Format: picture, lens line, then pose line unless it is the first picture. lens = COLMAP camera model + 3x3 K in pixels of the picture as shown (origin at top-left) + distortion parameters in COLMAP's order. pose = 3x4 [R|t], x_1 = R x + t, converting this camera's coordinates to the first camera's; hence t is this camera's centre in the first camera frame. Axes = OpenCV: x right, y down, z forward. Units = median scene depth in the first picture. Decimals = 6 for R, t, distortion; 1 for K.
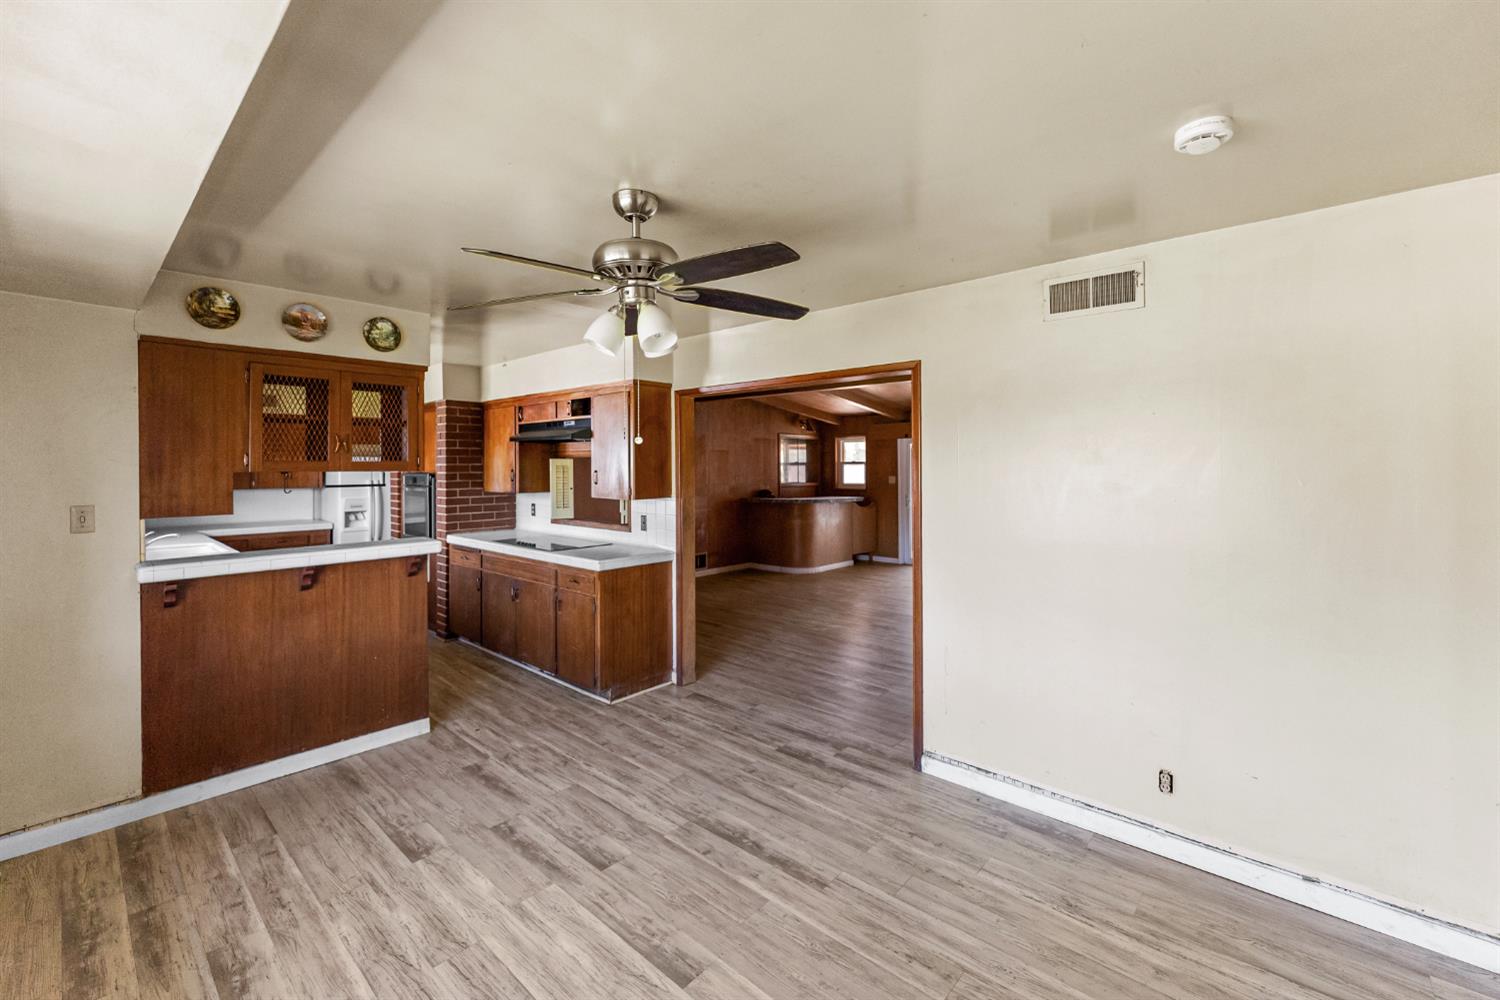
lens RADIAL K [[602.2, 0, 743.2], [0, 602.2, 484.1], [0, 0, 1]] dist [0.002237, 0.000392]
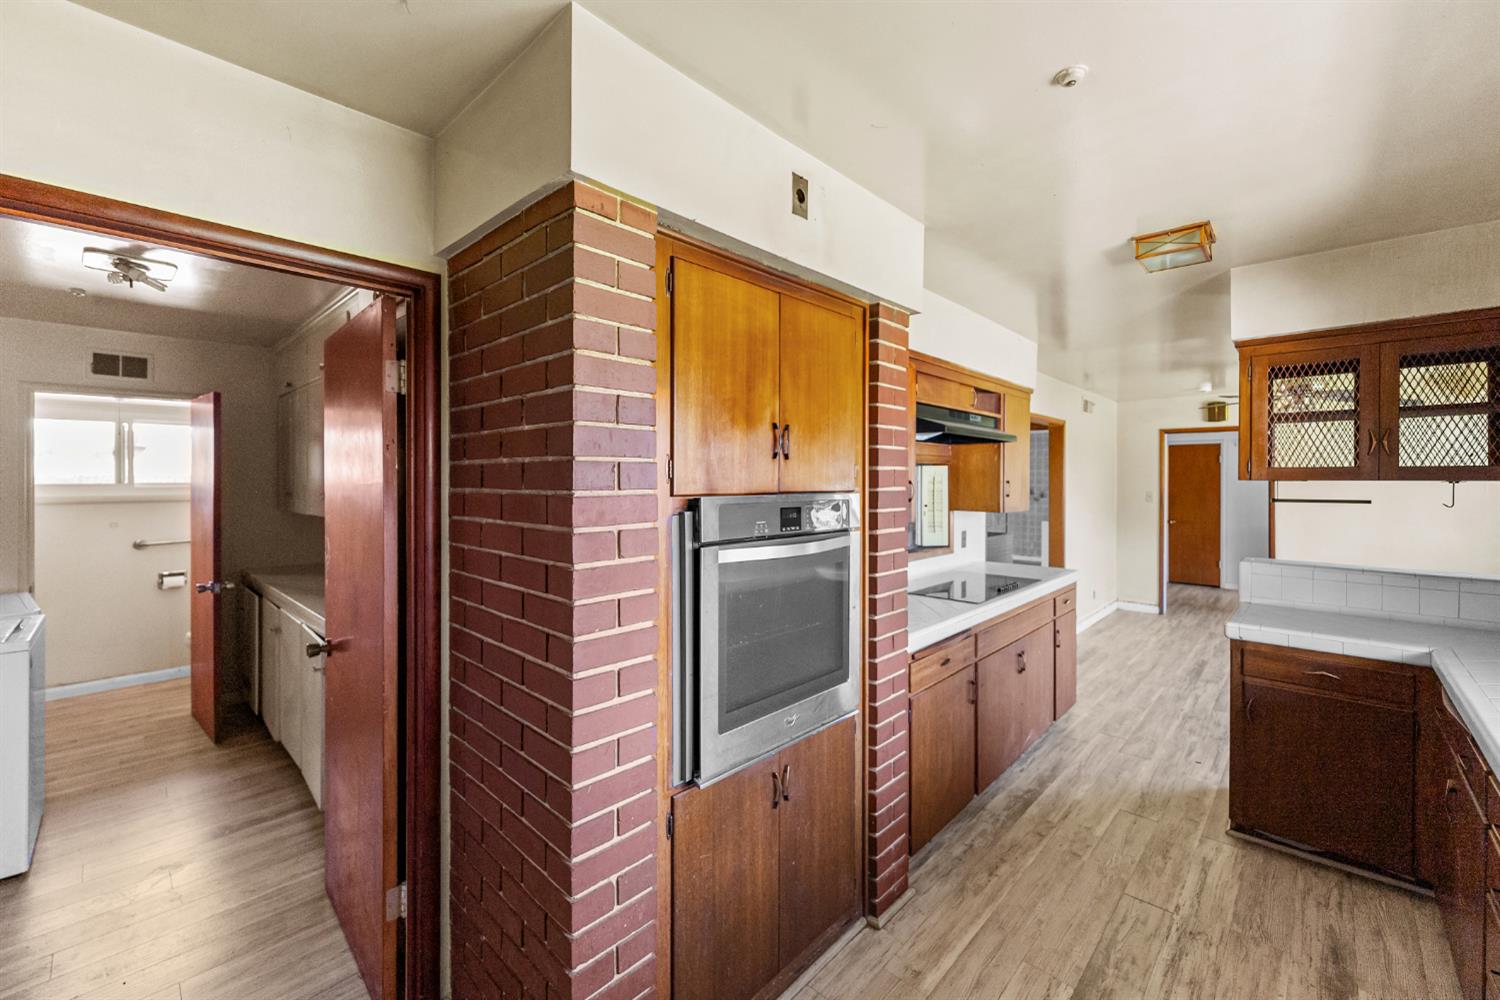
lens RADIAL K [[602.2, 0, 747.7], [0, 602.2, 486.6], [0, 0, 1]] dist [0.002237, 0.000392]
pose [[0.025575, -0.009036, 0.999632, -1.368209], [0.019766, 0.999768, 0.008531, -0.036392], [-0.999477, 0.019541, 0.025748, 1.645667]]
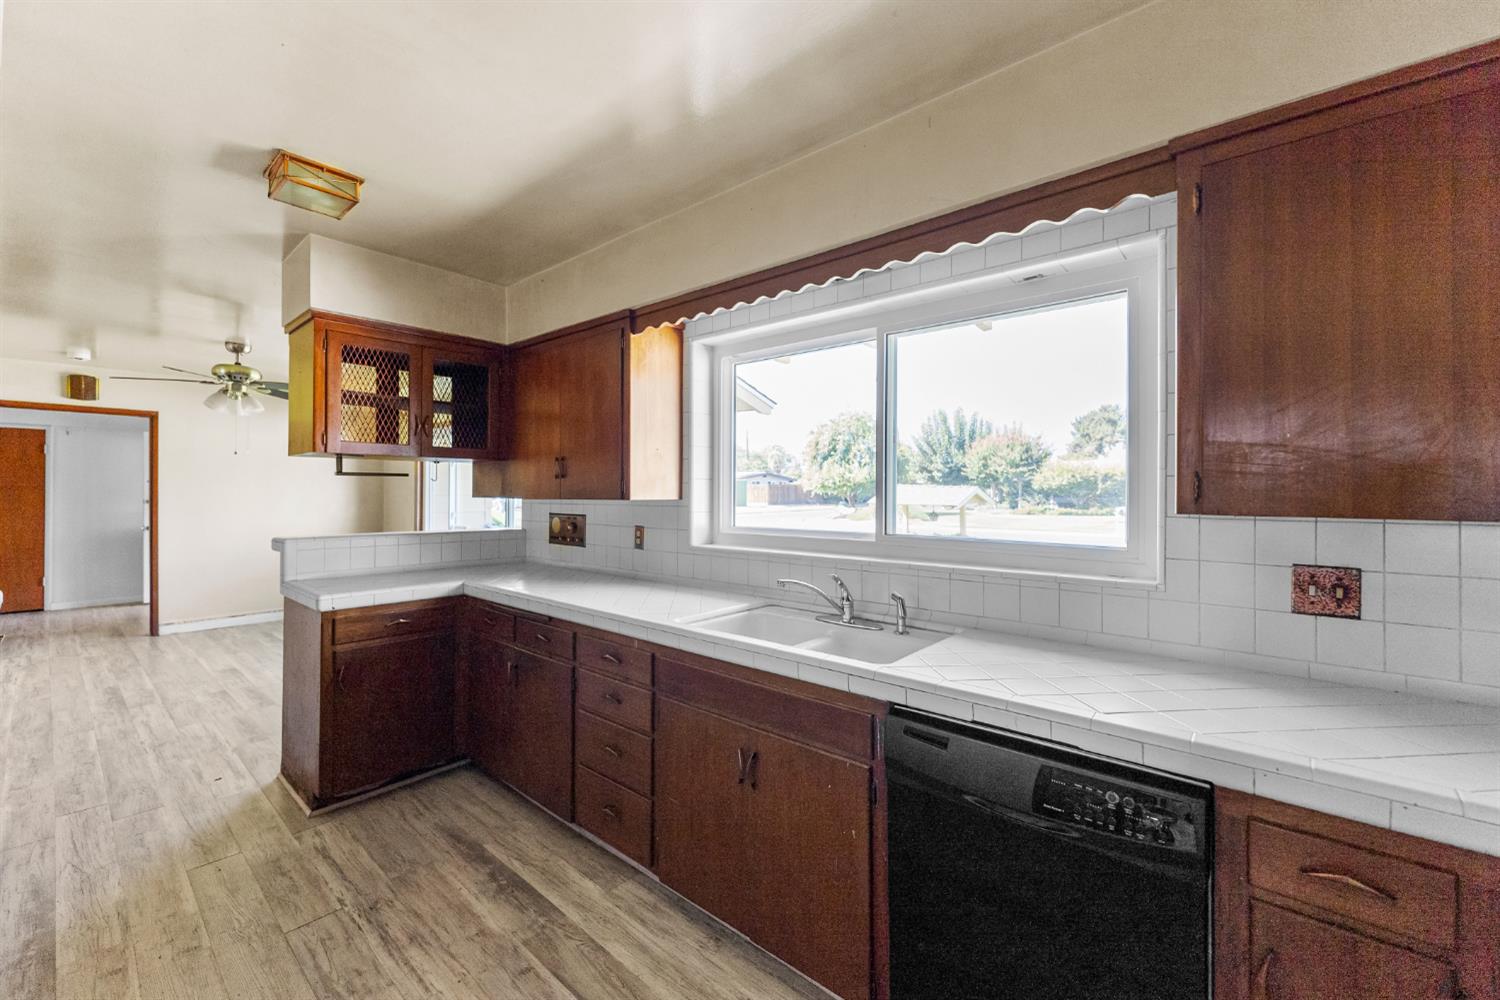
lens RADIAL K [[602.2, 0, 752.1], [0, 602.2, 493.8], [0, 0, 1]] dist [0.002237, 0.000392]
pose [[-0.999656, -0.005298, -0.025669, -1.120959], [-0.005676, 0.999876, 0.014688, 0.011196], [0.025588, 0.014829, -0.999563, 1.803262]]
